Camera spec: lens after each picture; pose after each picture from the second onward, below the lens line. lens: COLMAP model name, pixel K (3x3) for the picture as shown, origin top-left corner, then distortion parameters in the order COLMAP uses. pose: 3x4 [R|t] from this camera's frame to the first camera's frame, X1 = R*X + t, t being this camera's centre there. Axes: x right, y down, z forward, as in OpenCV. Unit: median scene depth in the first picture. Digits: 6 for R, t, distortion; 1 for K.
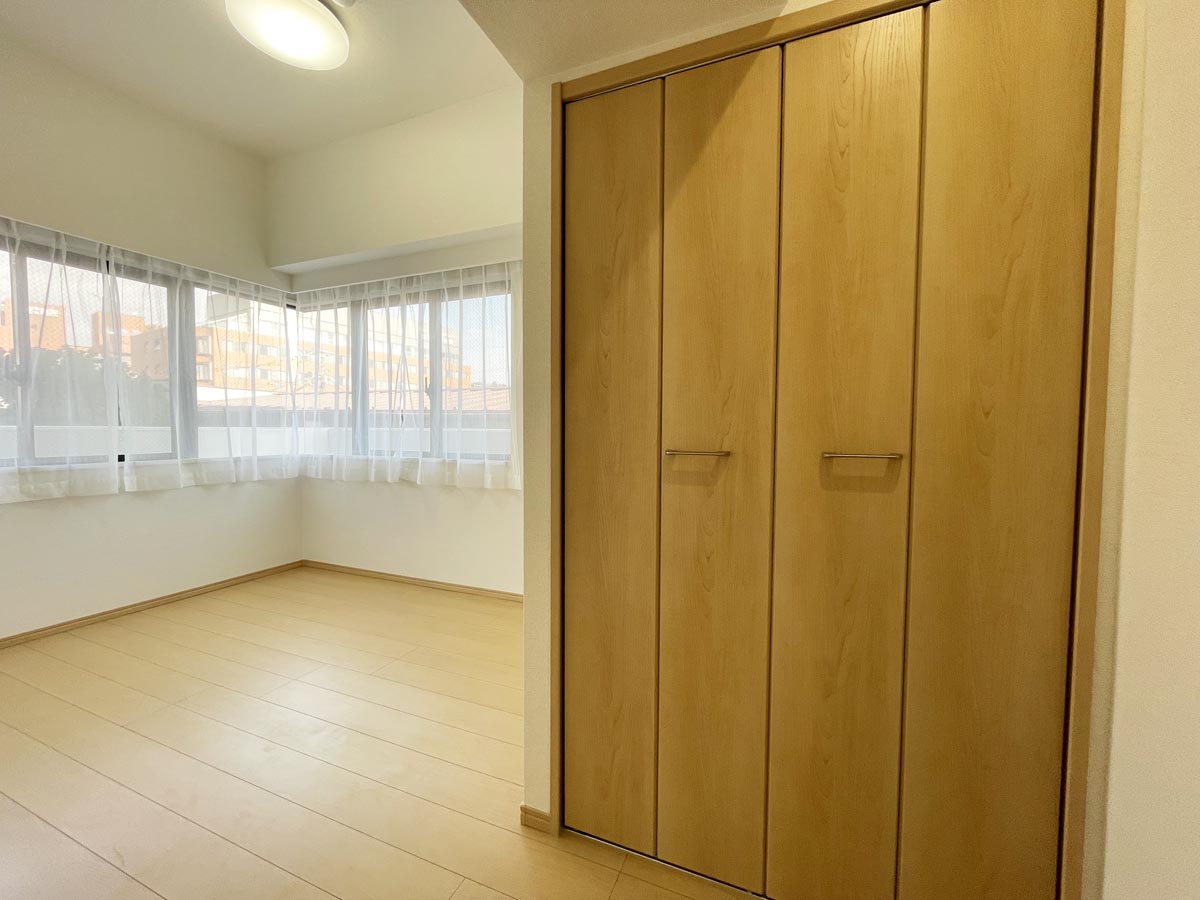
lens RADIAL K [[487.3, 0, 592.8], [0, 487.3, 447.1], [0, 0, 1]] dist [-0.003238, 0.000823]
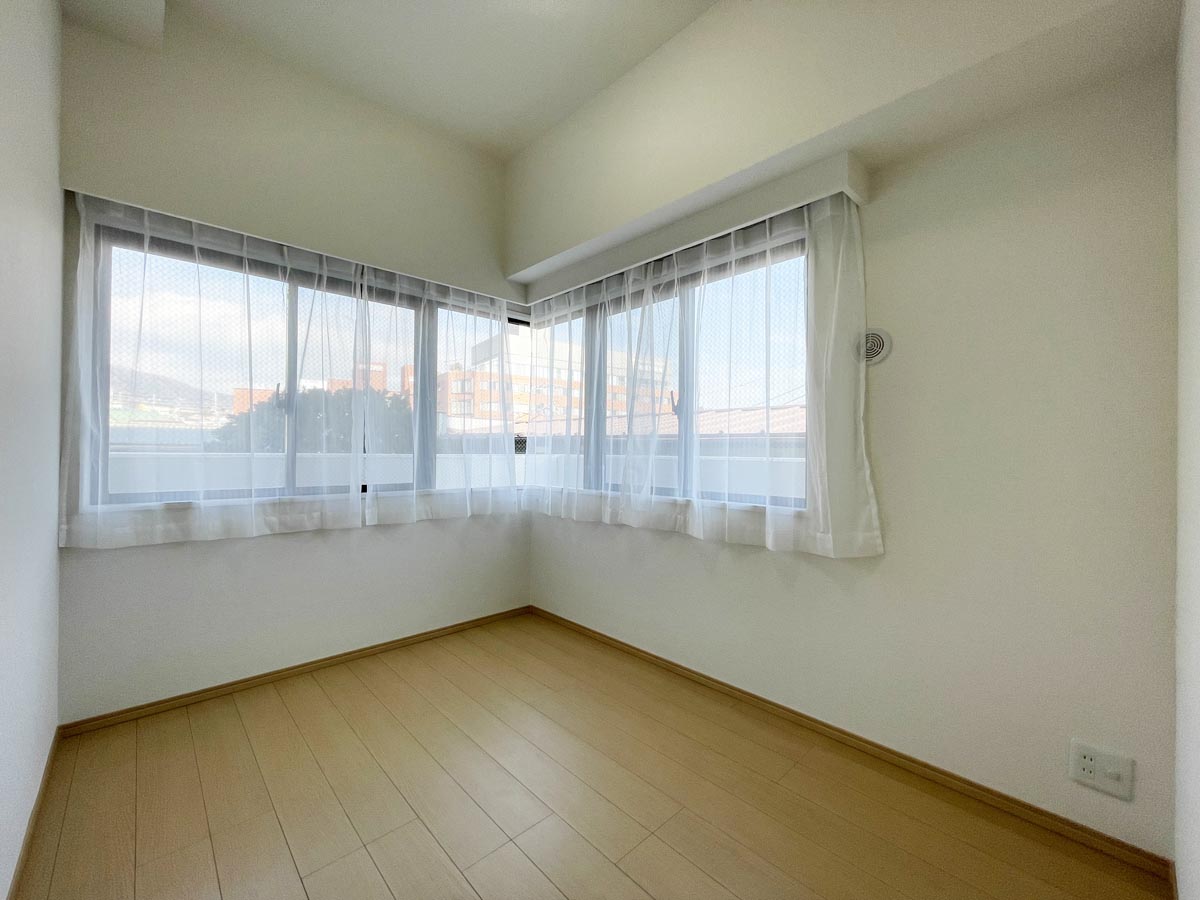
lens RADIAL K [[487.3, 0, 600.3], [0, 487.3, 451.4], [0, 0, 1]] dist [-0.003238, 0.000823]
pose [[0.918322, -0.000922, -0.395833, -0.153816], [-0.017494, 0.998926, -0.042914, -0.014746], [0.395447, 0.046333, 0.917319, 0.268737]]
